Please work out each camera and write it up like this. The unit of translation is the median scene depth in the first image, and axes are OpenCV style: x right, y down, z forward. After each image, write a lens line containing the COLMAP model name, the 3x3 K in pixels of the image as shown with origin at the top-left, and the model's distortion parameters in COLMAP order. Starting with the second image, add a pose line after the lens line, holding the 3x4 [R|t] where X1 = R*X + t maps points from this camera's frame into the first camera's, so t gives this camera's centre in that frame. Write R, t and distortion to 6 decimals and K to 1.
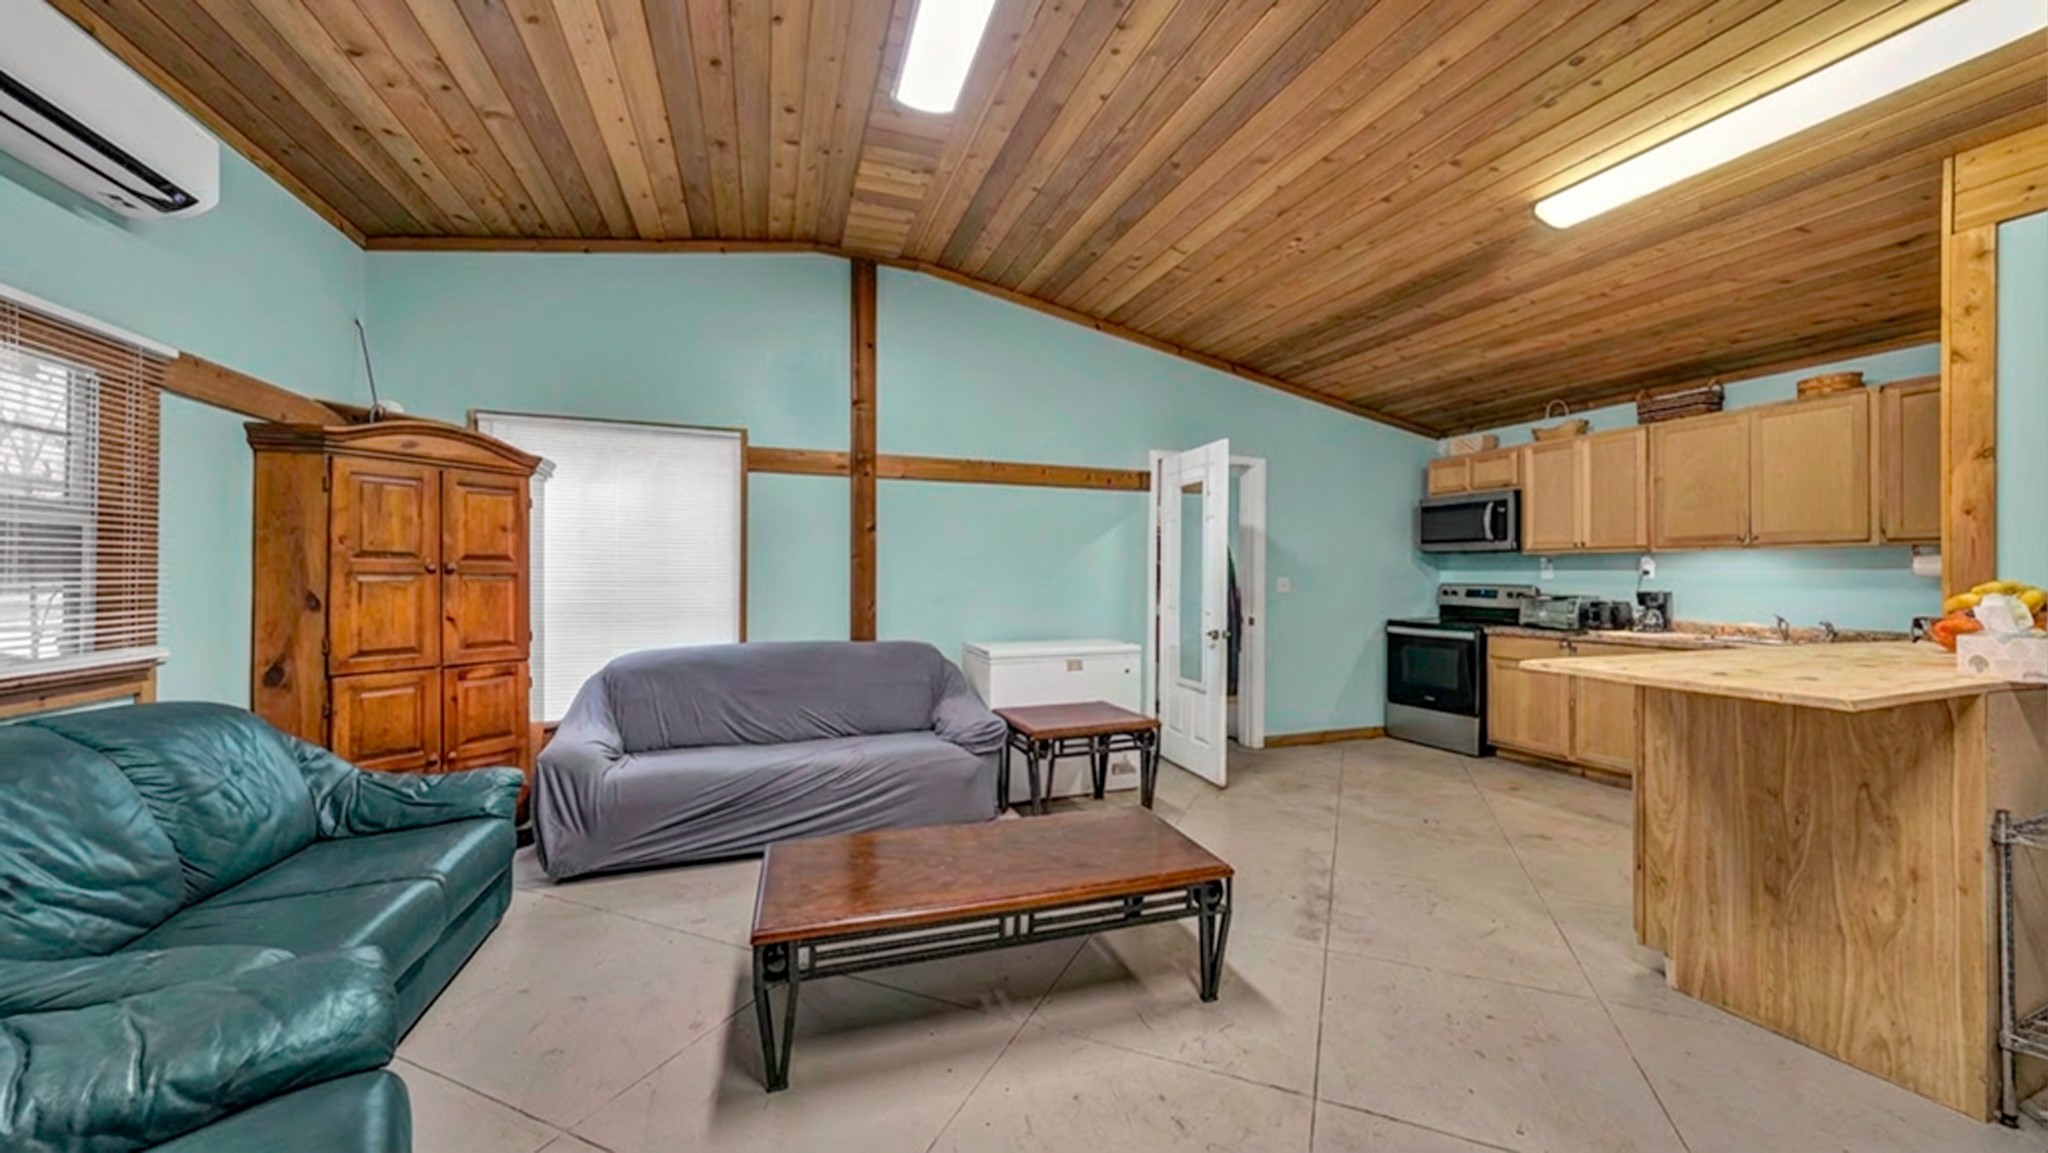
lens RADIAL K [[718.0, 0, 1024.0], [0, 718.0, 576.5], [0, 0, 1]] dist [0.008264, 0.000045]
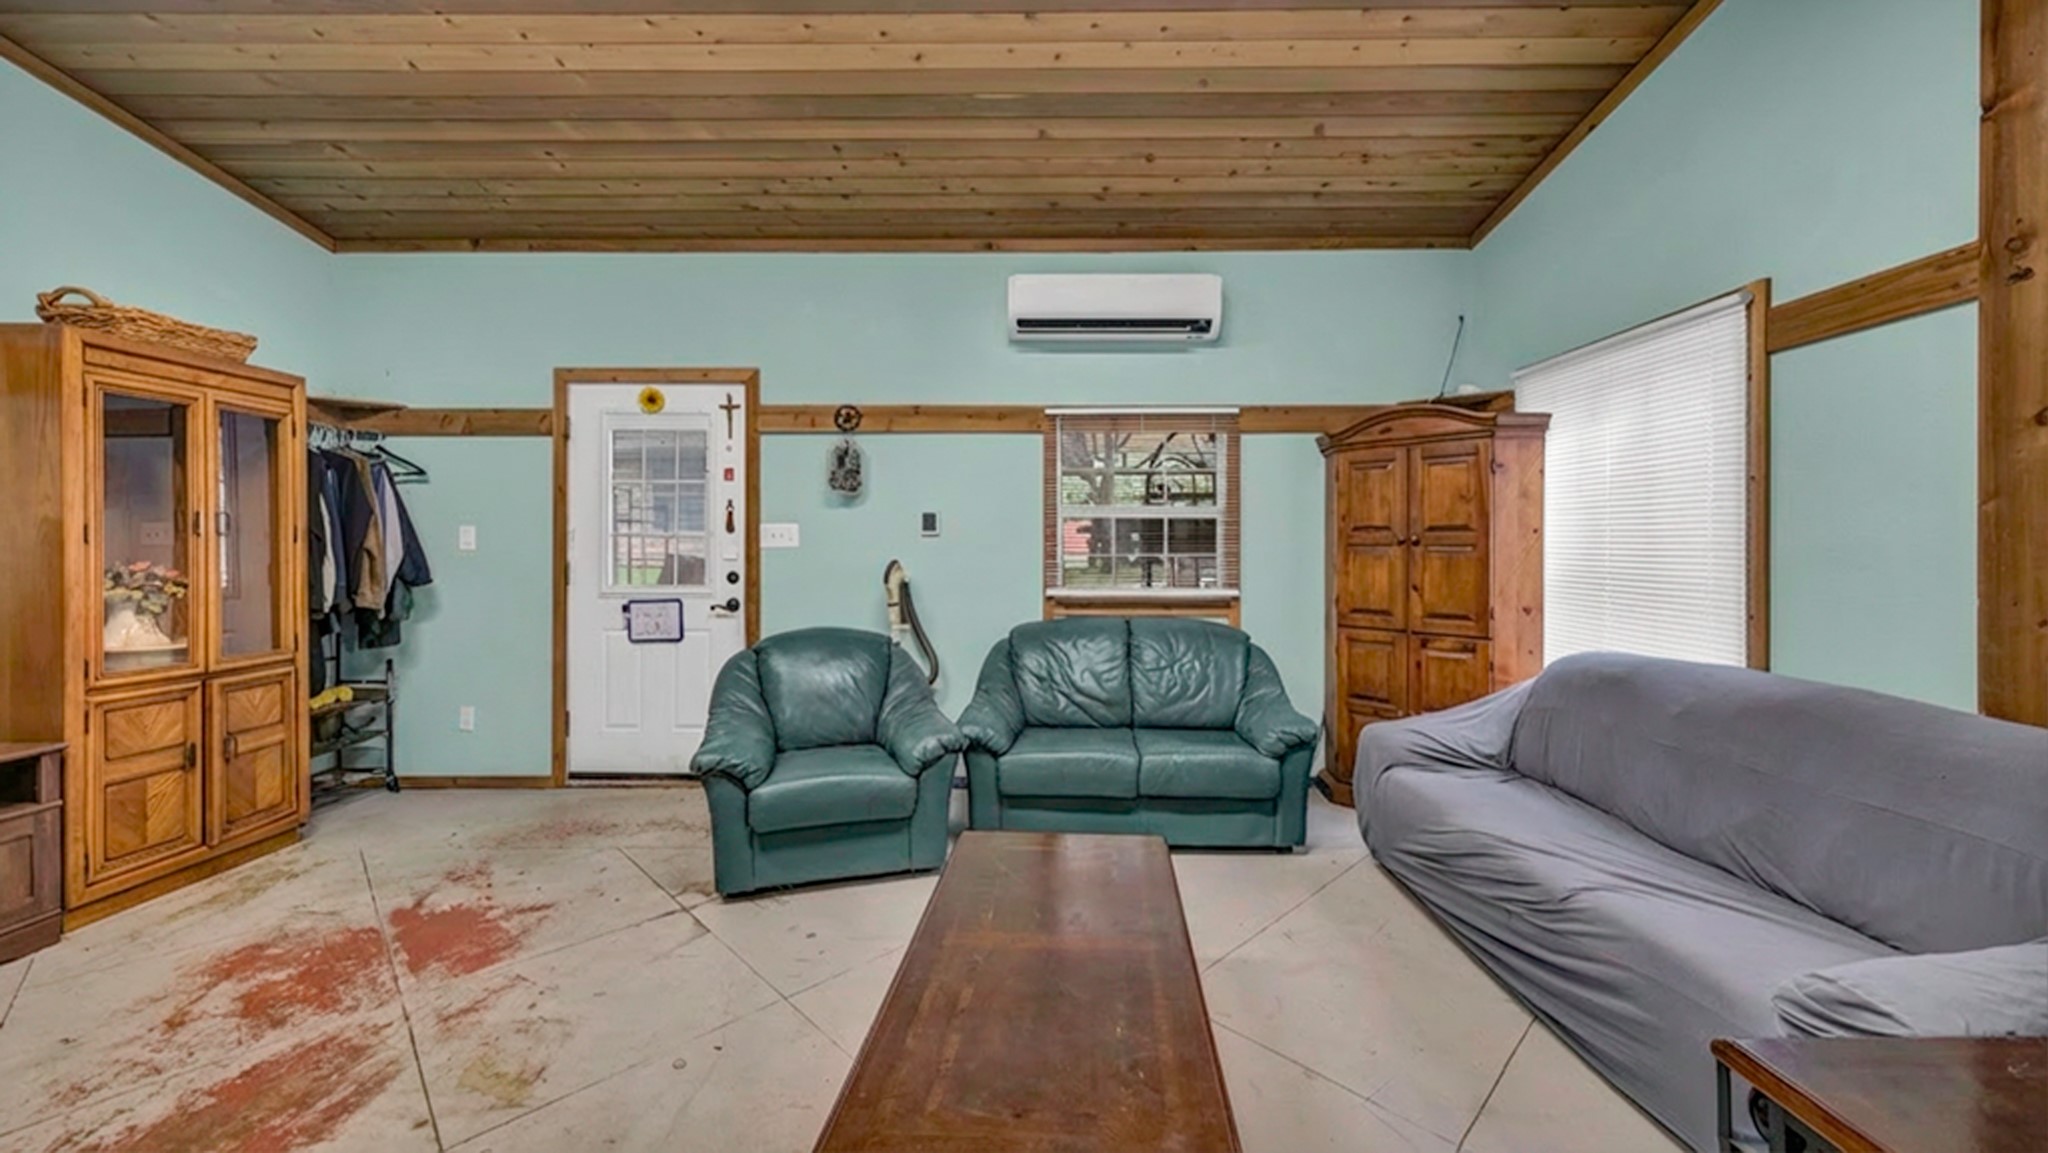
lens RADIAL K [[789.1, 0, 1025.0], [0, 789.1, 553.7], [0, 0, 1]] dist [-0.000400, 0.000153]
pose [[-0.352270, 0.005998, -0.935879, 0.402450], [-0.000421, 0.999978, 0.006567, 0.001411], [0.935898, 0.002708, -0.352260, 0.725888]]
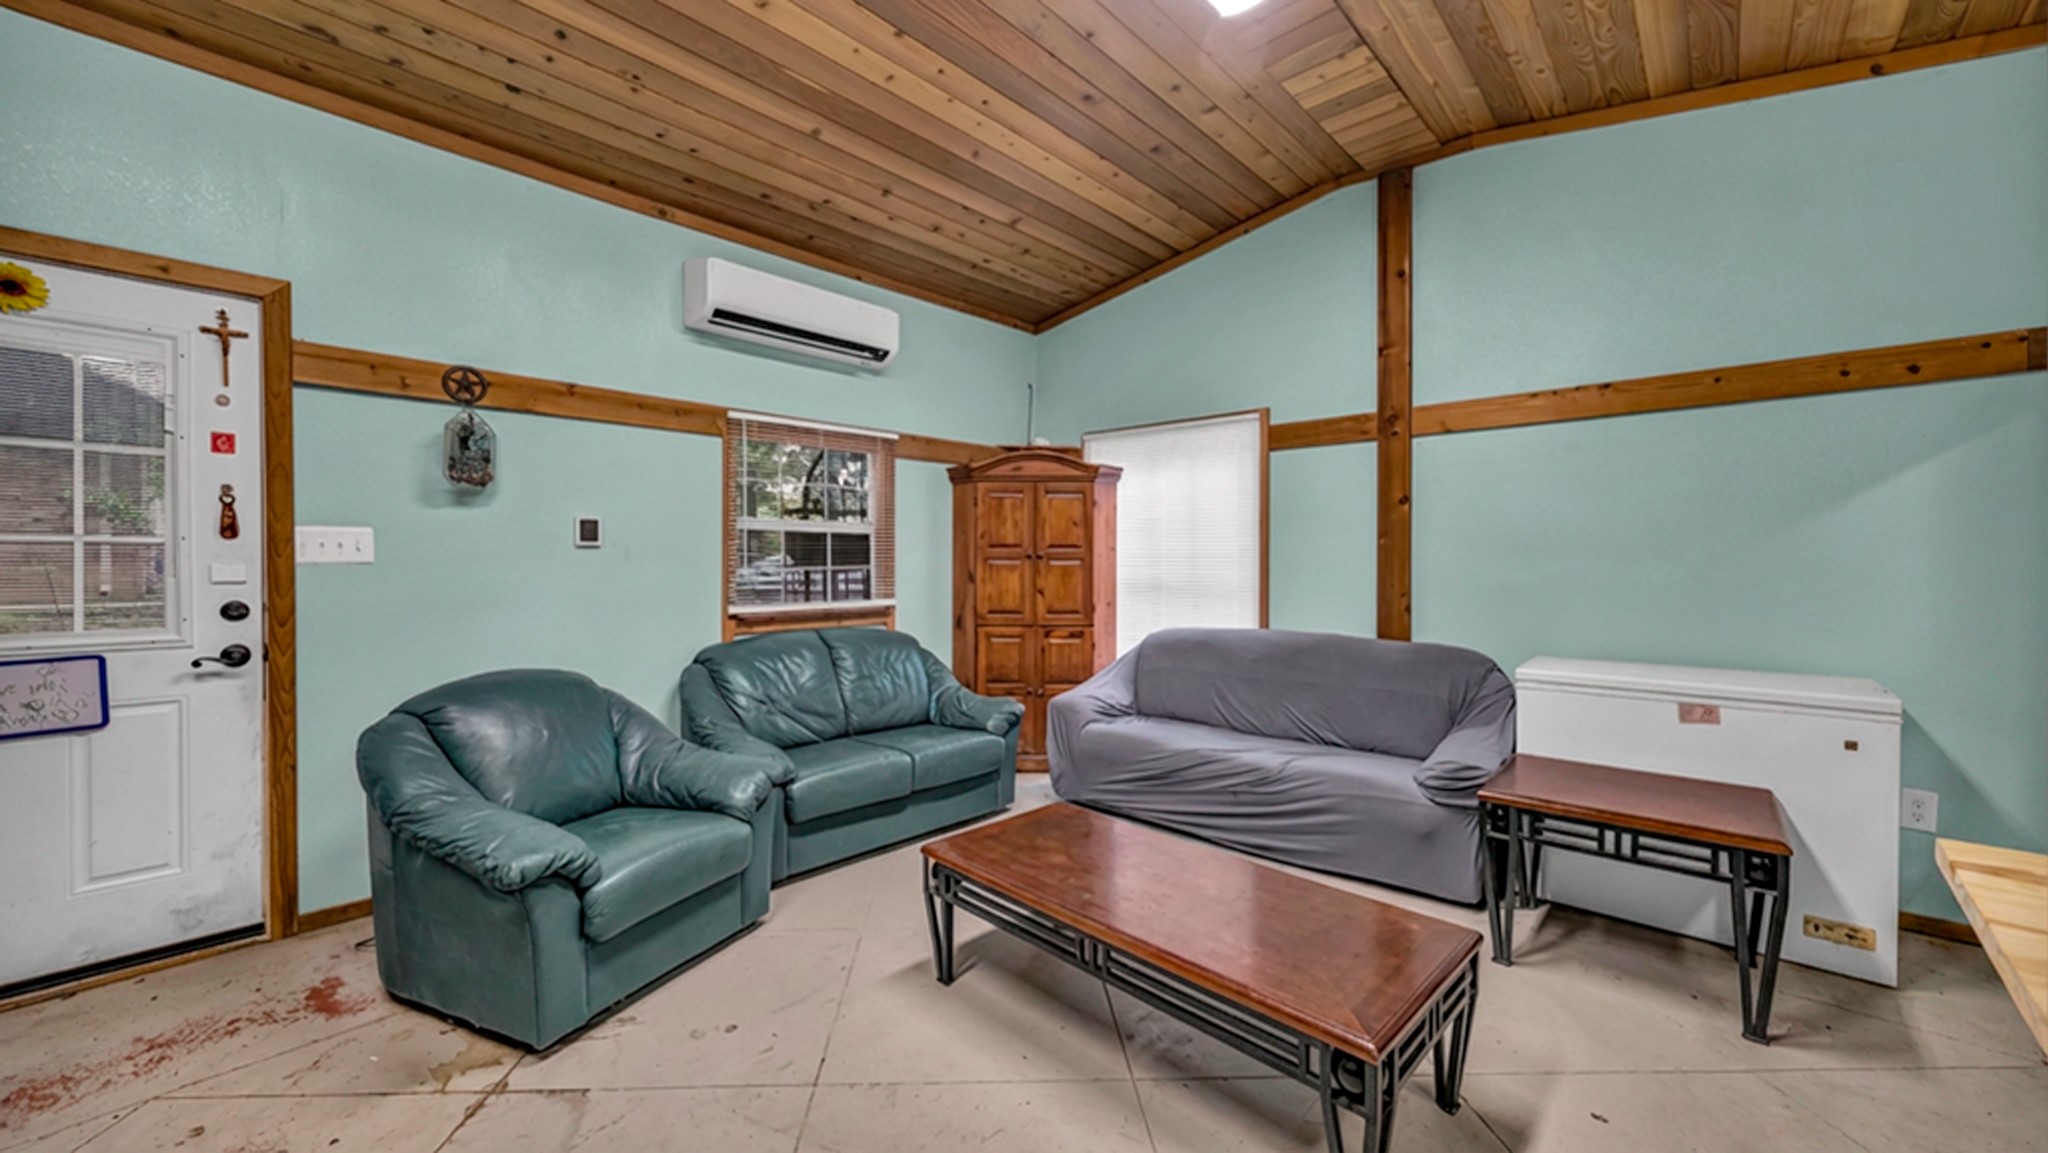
lens RADIAL K [[765.3, 0, 1024.0], [0, 765.3, 576.5], [0, 0, 1]] dist [0.000969, 0.000290]
pose [[0.451452, 0.018242, -0.892109, 0.412223], [0.001641, 0.999772, 0.021273, -0.001011], [0.892294, -0.011067, 0.451319, 0.260005]]
